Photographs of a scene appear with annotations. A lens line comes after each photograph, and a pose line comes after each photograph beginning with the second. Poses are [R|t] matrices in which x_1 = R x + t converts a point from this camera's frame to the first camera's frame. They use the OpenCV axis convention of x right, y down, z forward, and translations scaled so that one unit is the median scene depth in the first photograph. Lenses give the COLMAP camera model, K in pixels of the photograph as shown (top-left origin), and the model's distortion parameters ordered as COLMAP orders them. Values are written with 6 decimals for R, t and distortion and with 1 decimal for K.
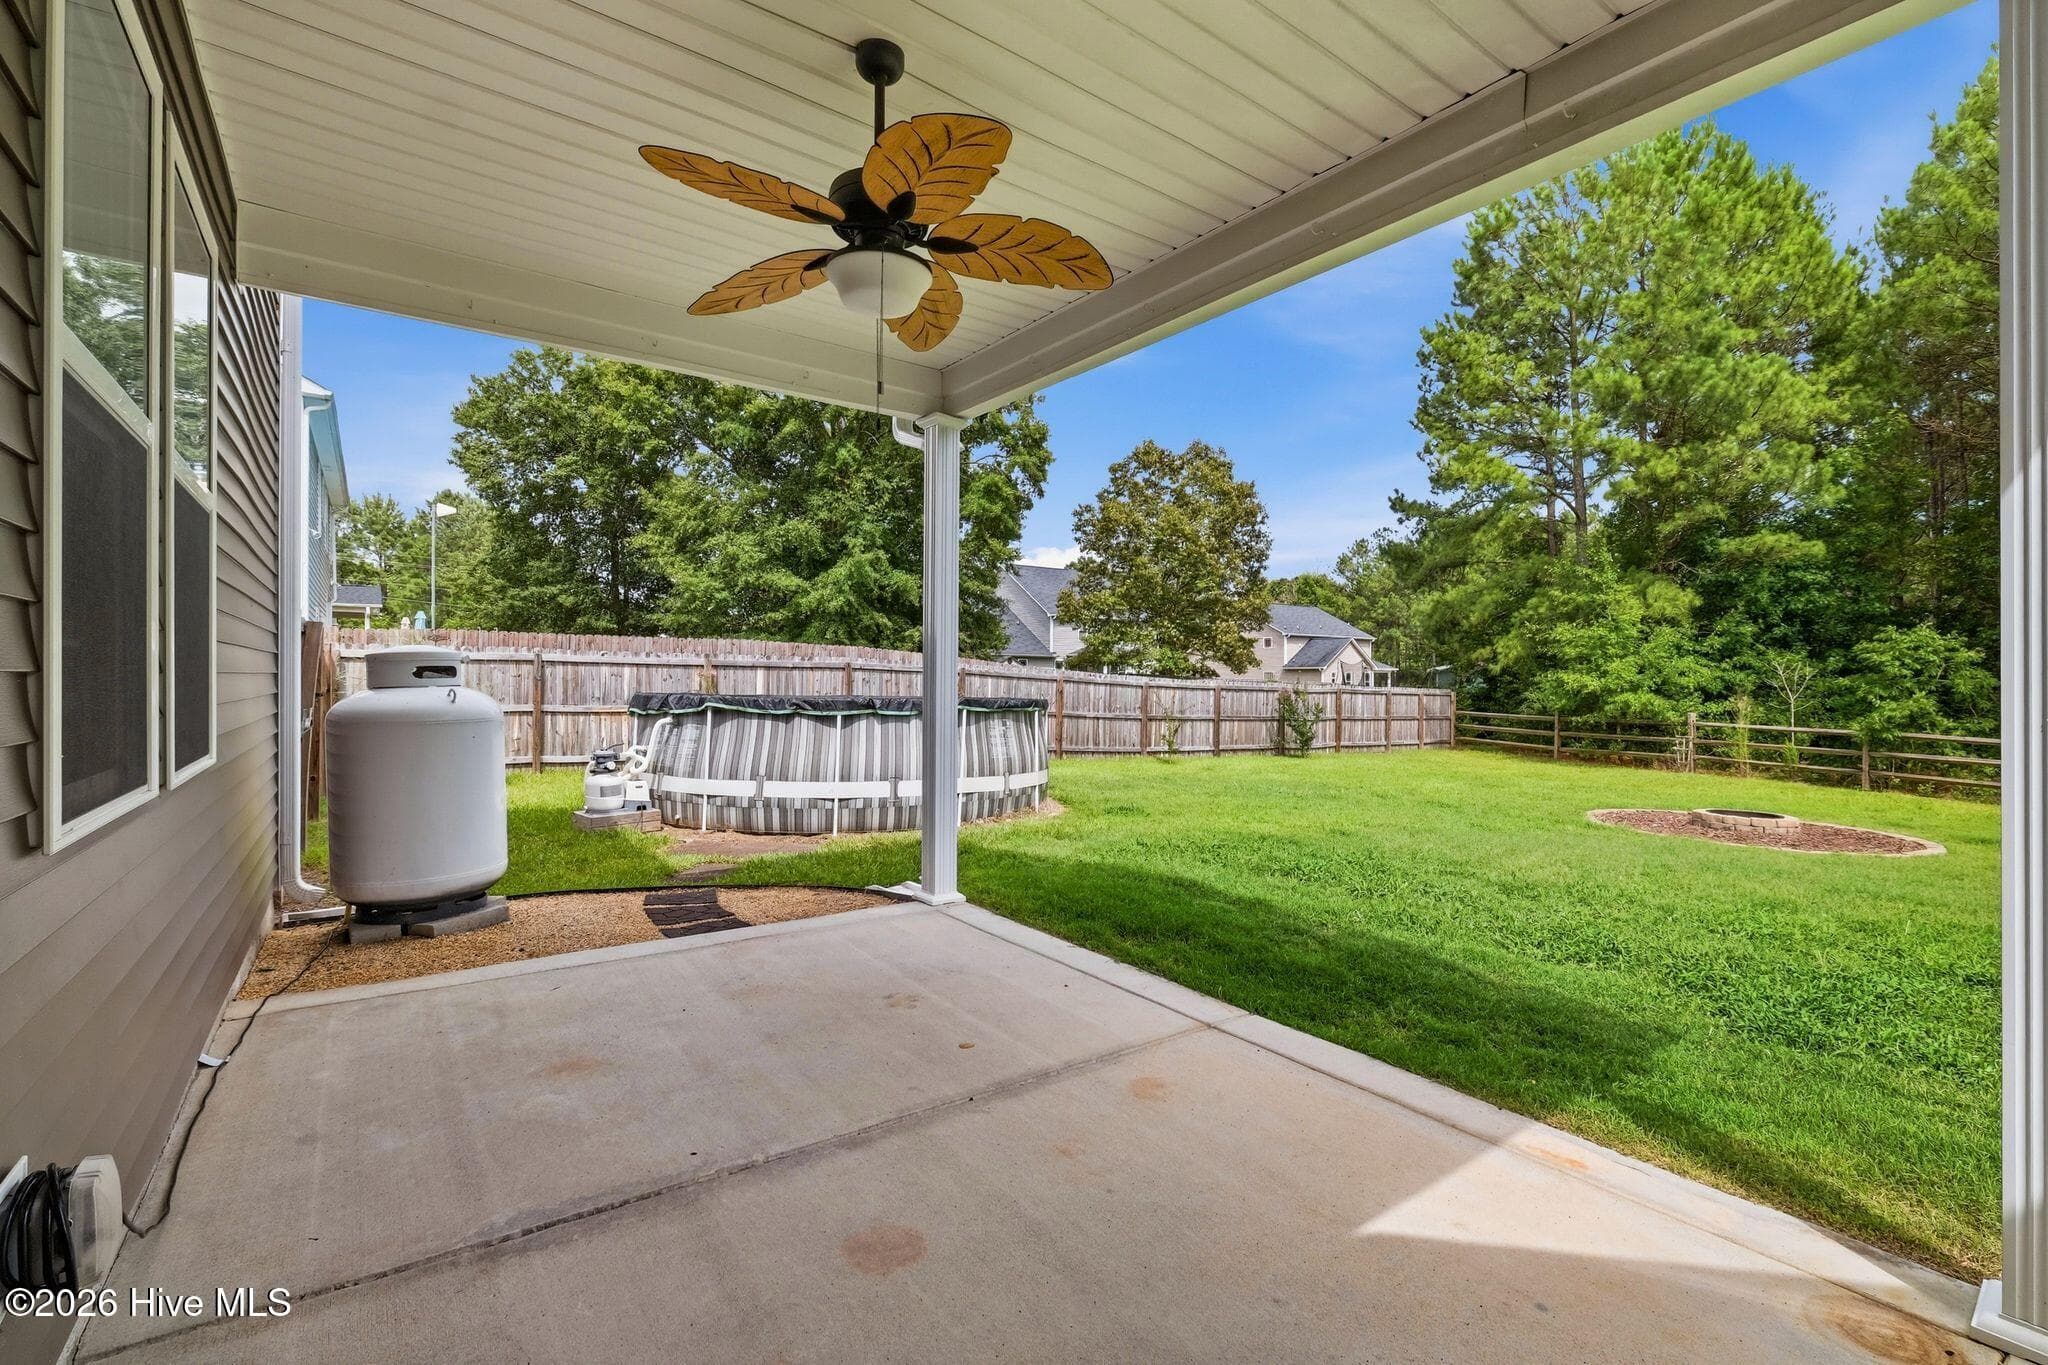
lens RADIAL K [[888.2, 0, 1007.5], [0, 888.2, 692.1], [0, 0, 1]] dist [0.003323, 0.000113]
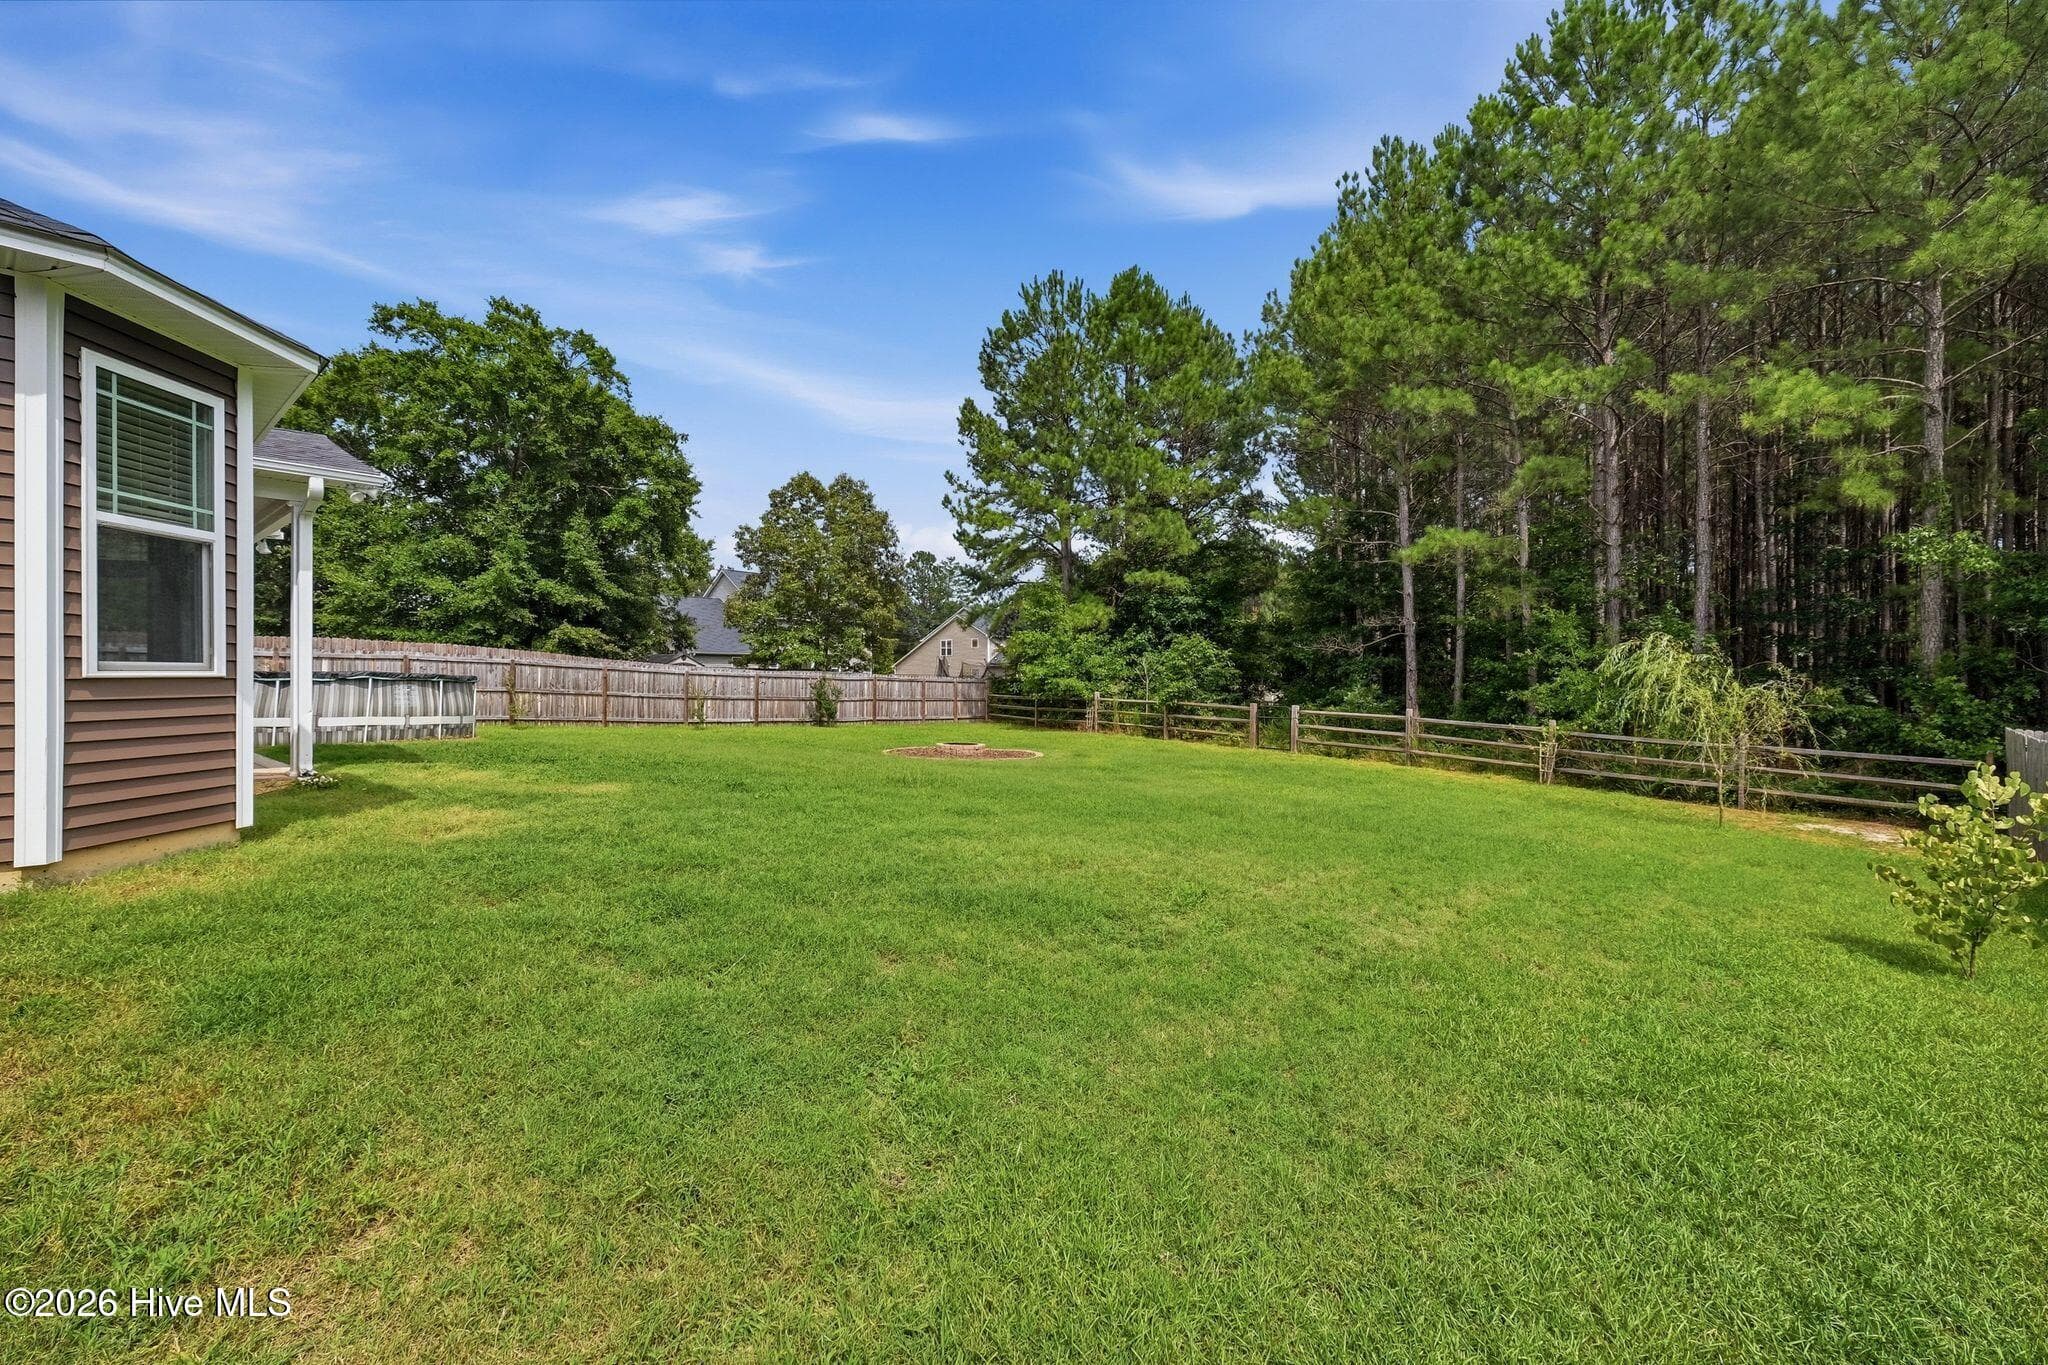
lens RADIAL K [[888.2, 0, 1021.0], [0, 888.2, 671.8], [0, 0, 1]] dist [0.003323, 0.000113]
pose [[0.975625, -0.001482, 0.219438, 0.388247], [0.006379, 0.999746, -0.021610, 0.024946], [-0.219350, 0.022483, 0.975387, -0.477308]]
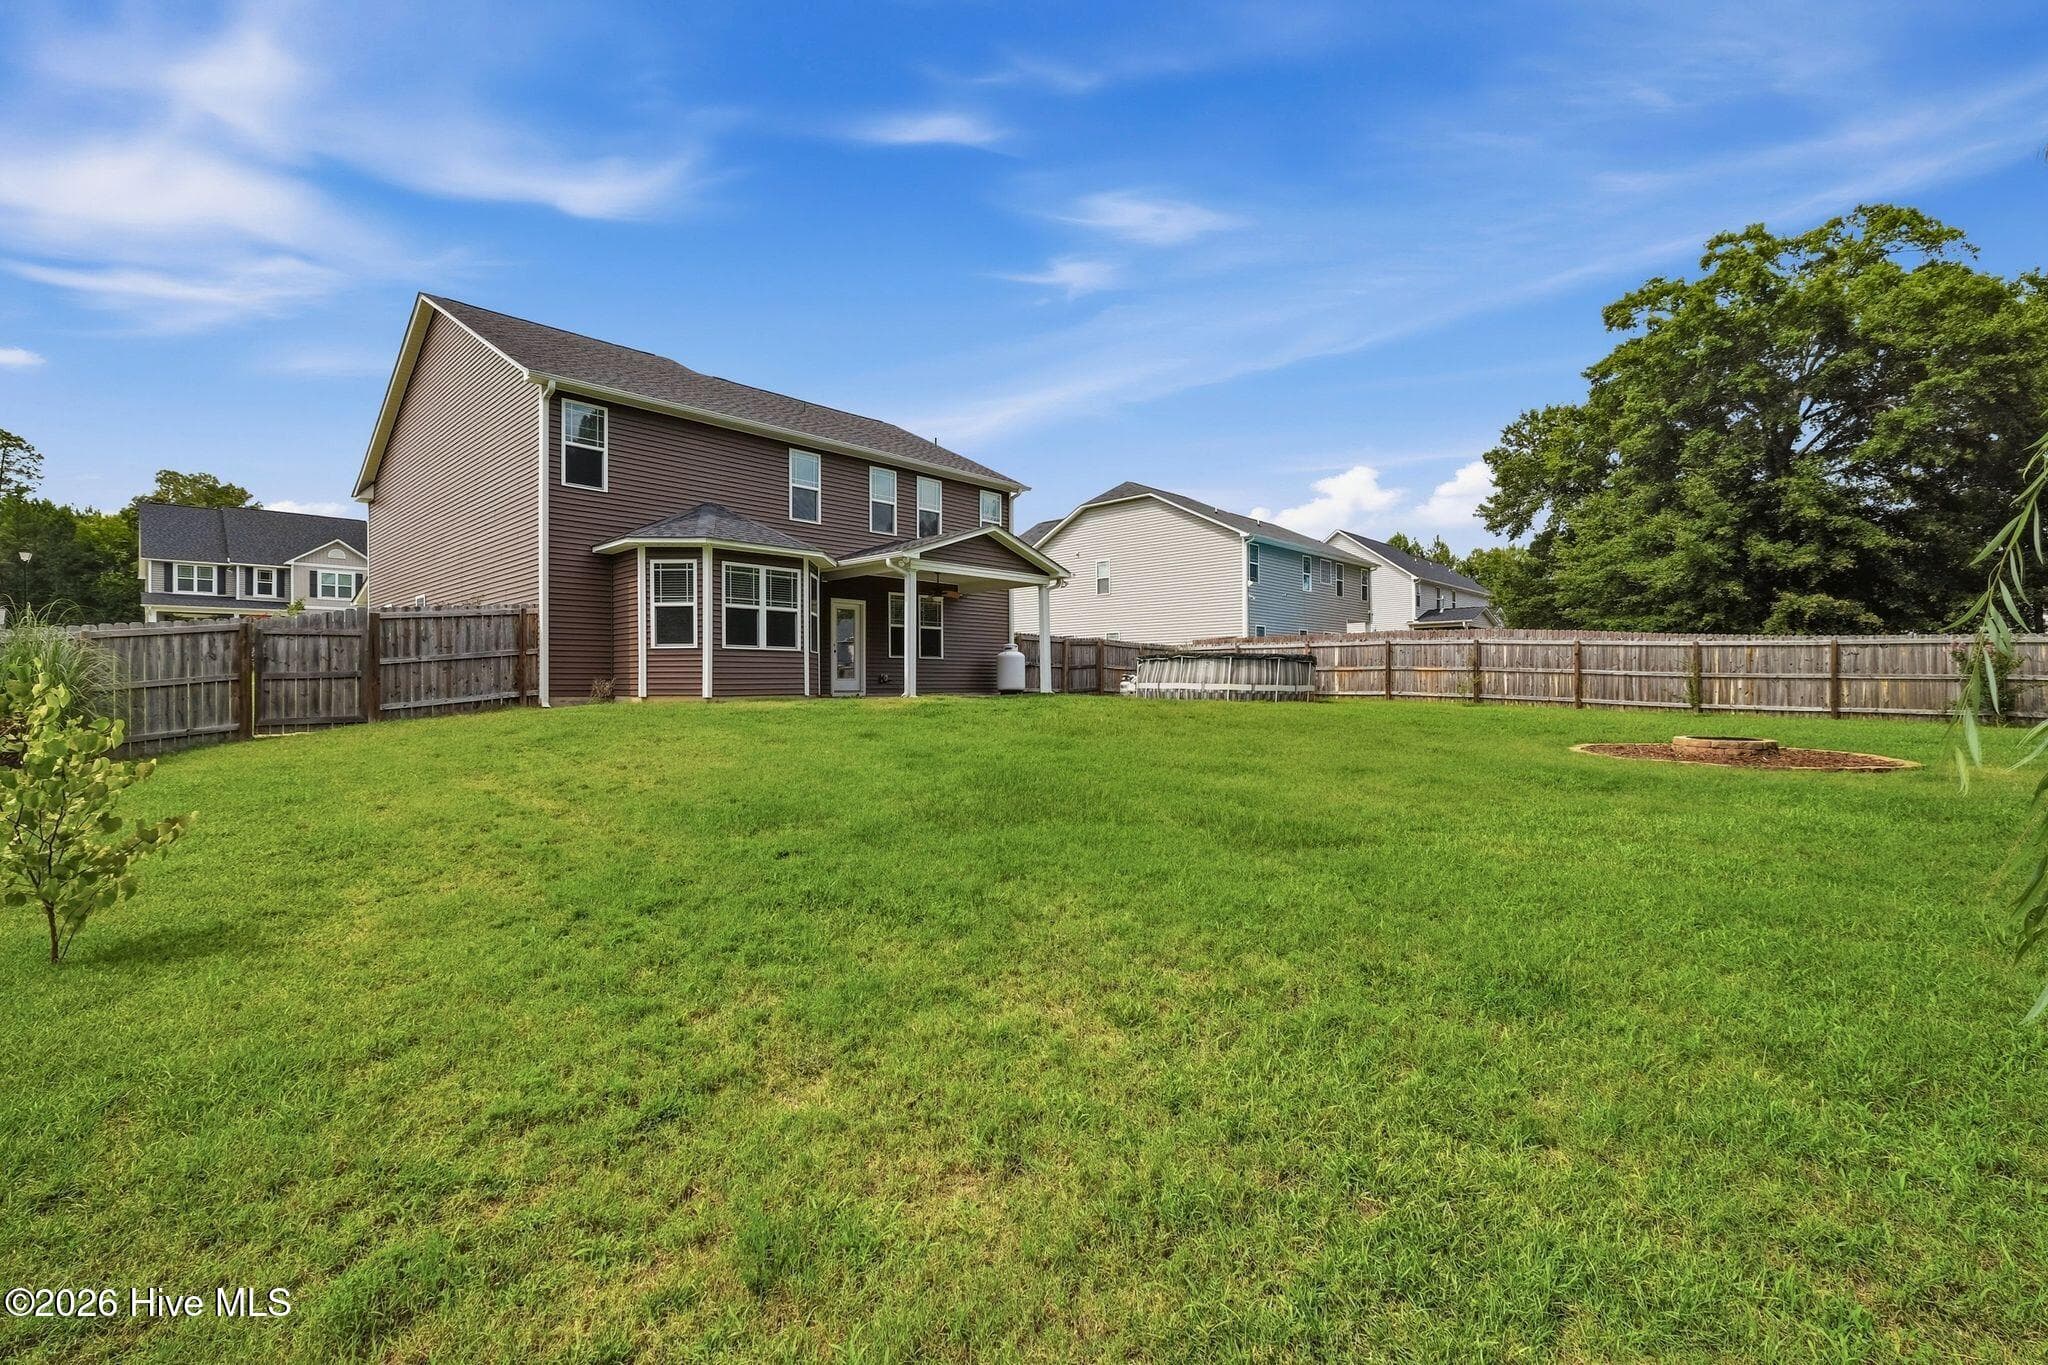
lens RADIAL K [[883.1, 0, 1008.2], [0, 883.1, 682.2], [0, 0, 1]] dist [0.000504, 0.000109]
pose [[0.183521, -0.011534, -0.982948, 1.133128], [-0.008363, 0.999877, -0.013294, 0.062174], [0.982980, 0.010660, 0.183402, 0.007385]]
